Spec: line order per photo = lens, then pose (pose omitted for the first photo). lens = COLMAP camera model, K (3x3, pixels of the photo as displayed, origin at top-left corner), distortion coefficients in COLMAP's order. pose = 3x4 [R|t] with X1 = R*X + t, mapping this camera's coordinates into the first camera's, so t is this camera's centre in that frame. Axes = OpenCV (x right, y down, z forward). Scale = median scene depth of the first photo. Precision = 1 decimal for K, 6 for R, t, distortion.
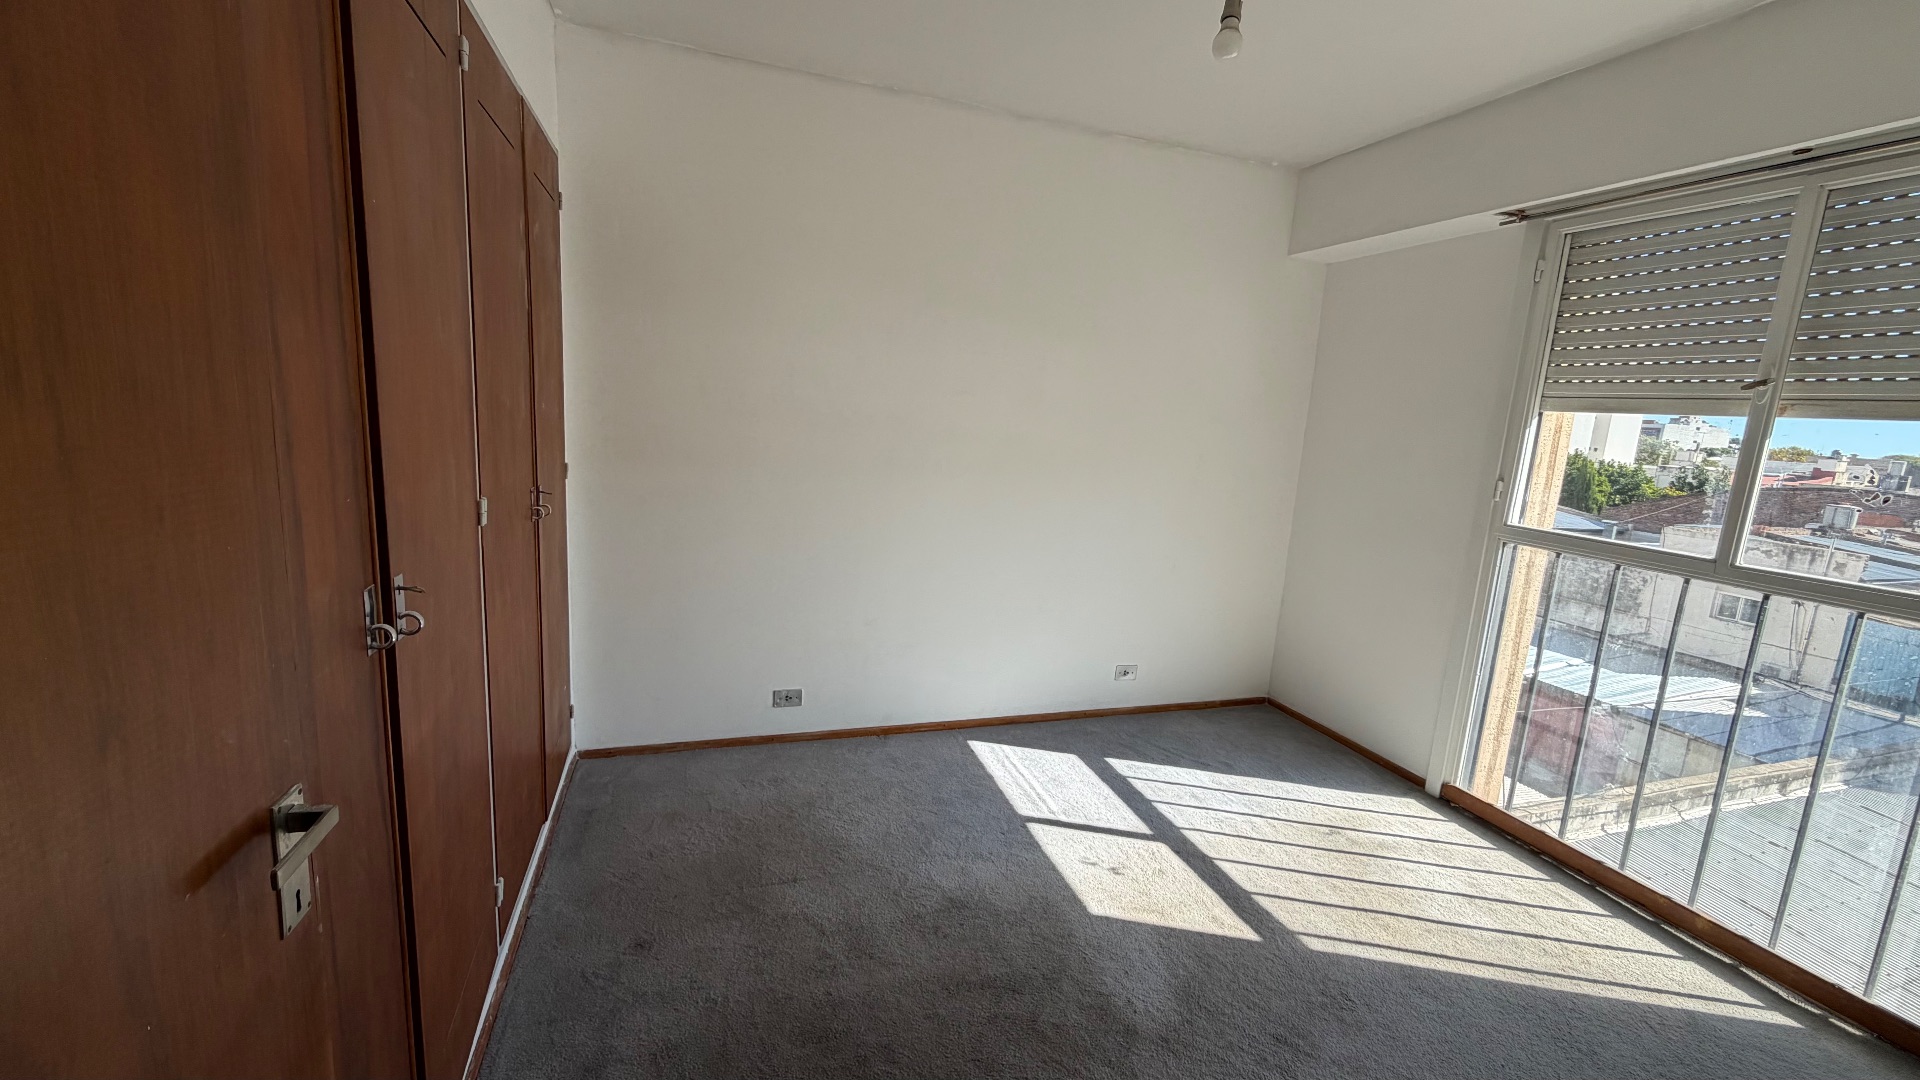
lens RADIAL K [[767.0, 0, 953.7], [0, 767.0, 537.1], [0, 0, 1]] dist [0.001601, -0.000398]
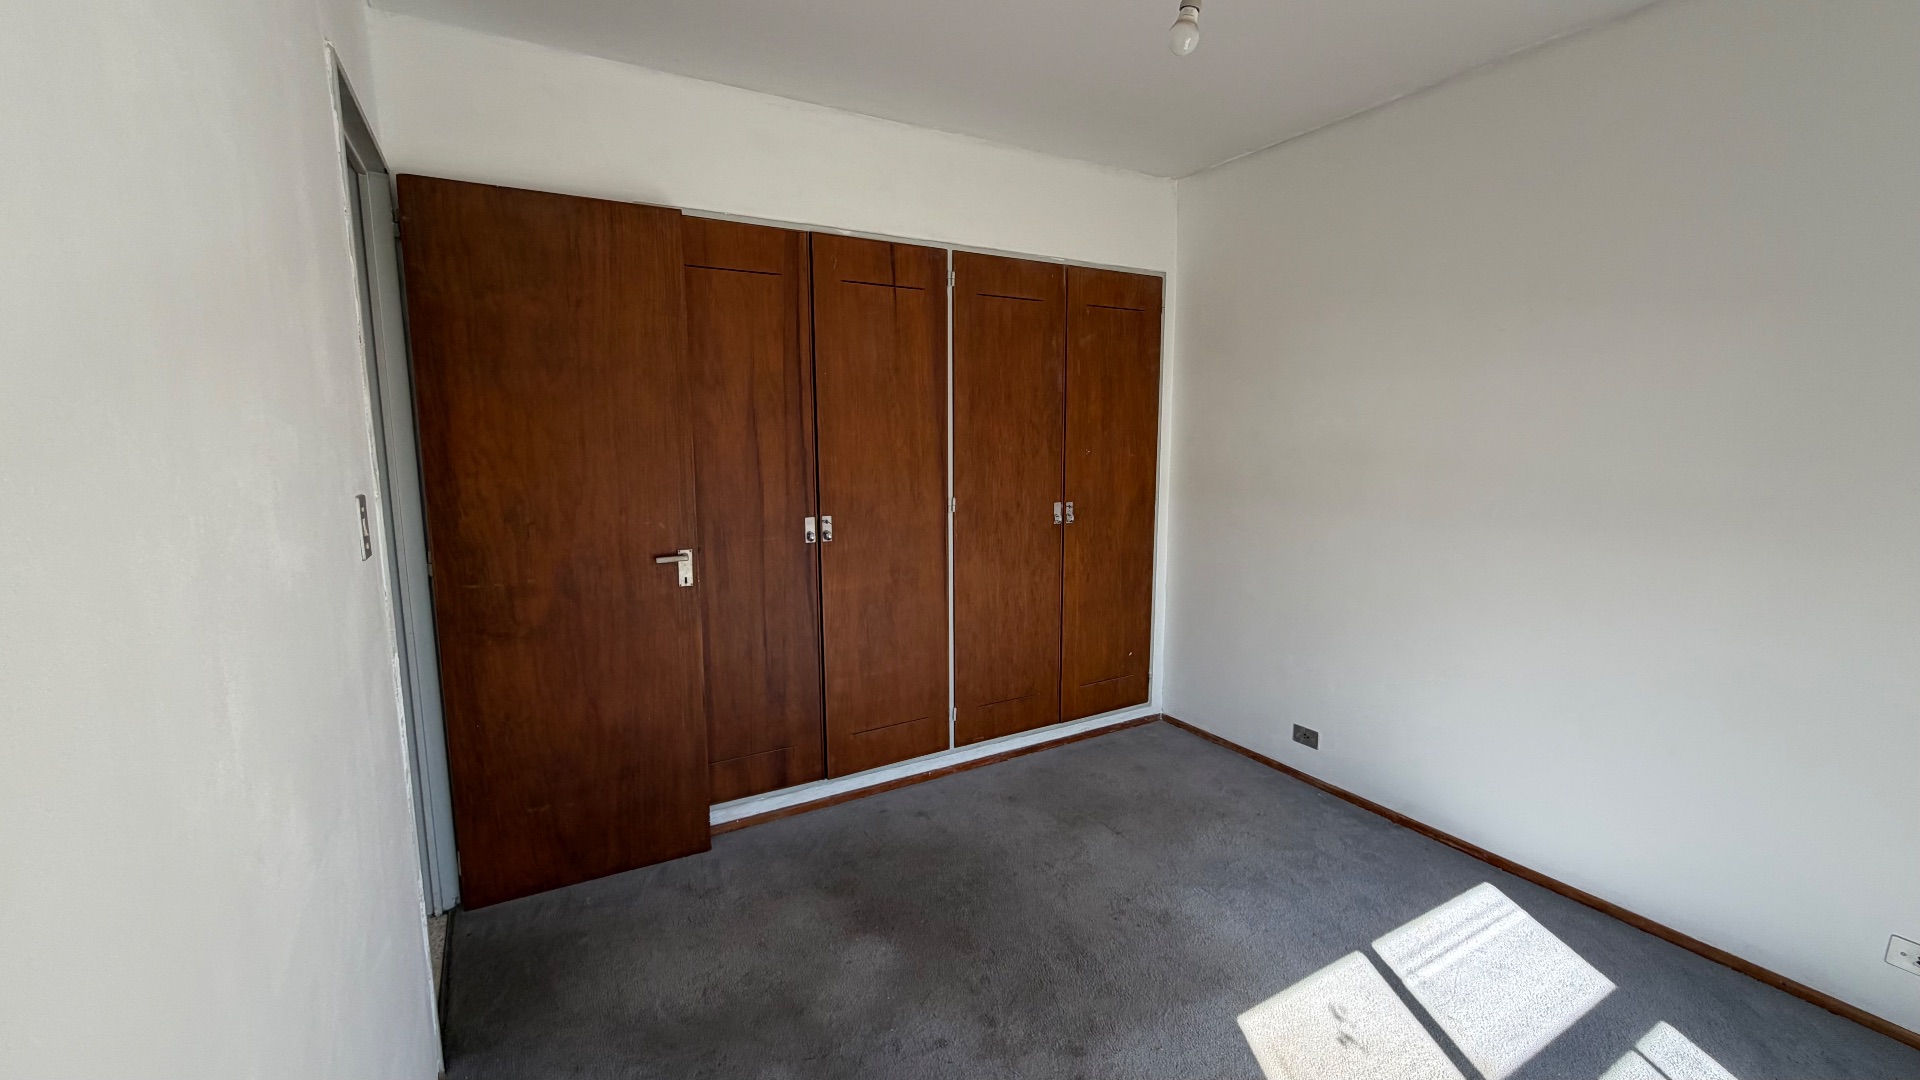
lens RADIAL K [[767.0, 0, 953.7], [0, 767.0, 537.1], [0, 0, 1]] dist [0.001601, -0.000398]
pose [[0.191632, 0.069426, -0.979008, 0.741301], [-0.150053, 0.987841, 0.040681, -0.019716], [0.969928, 0.139108, 0.199720, 0.365001]]
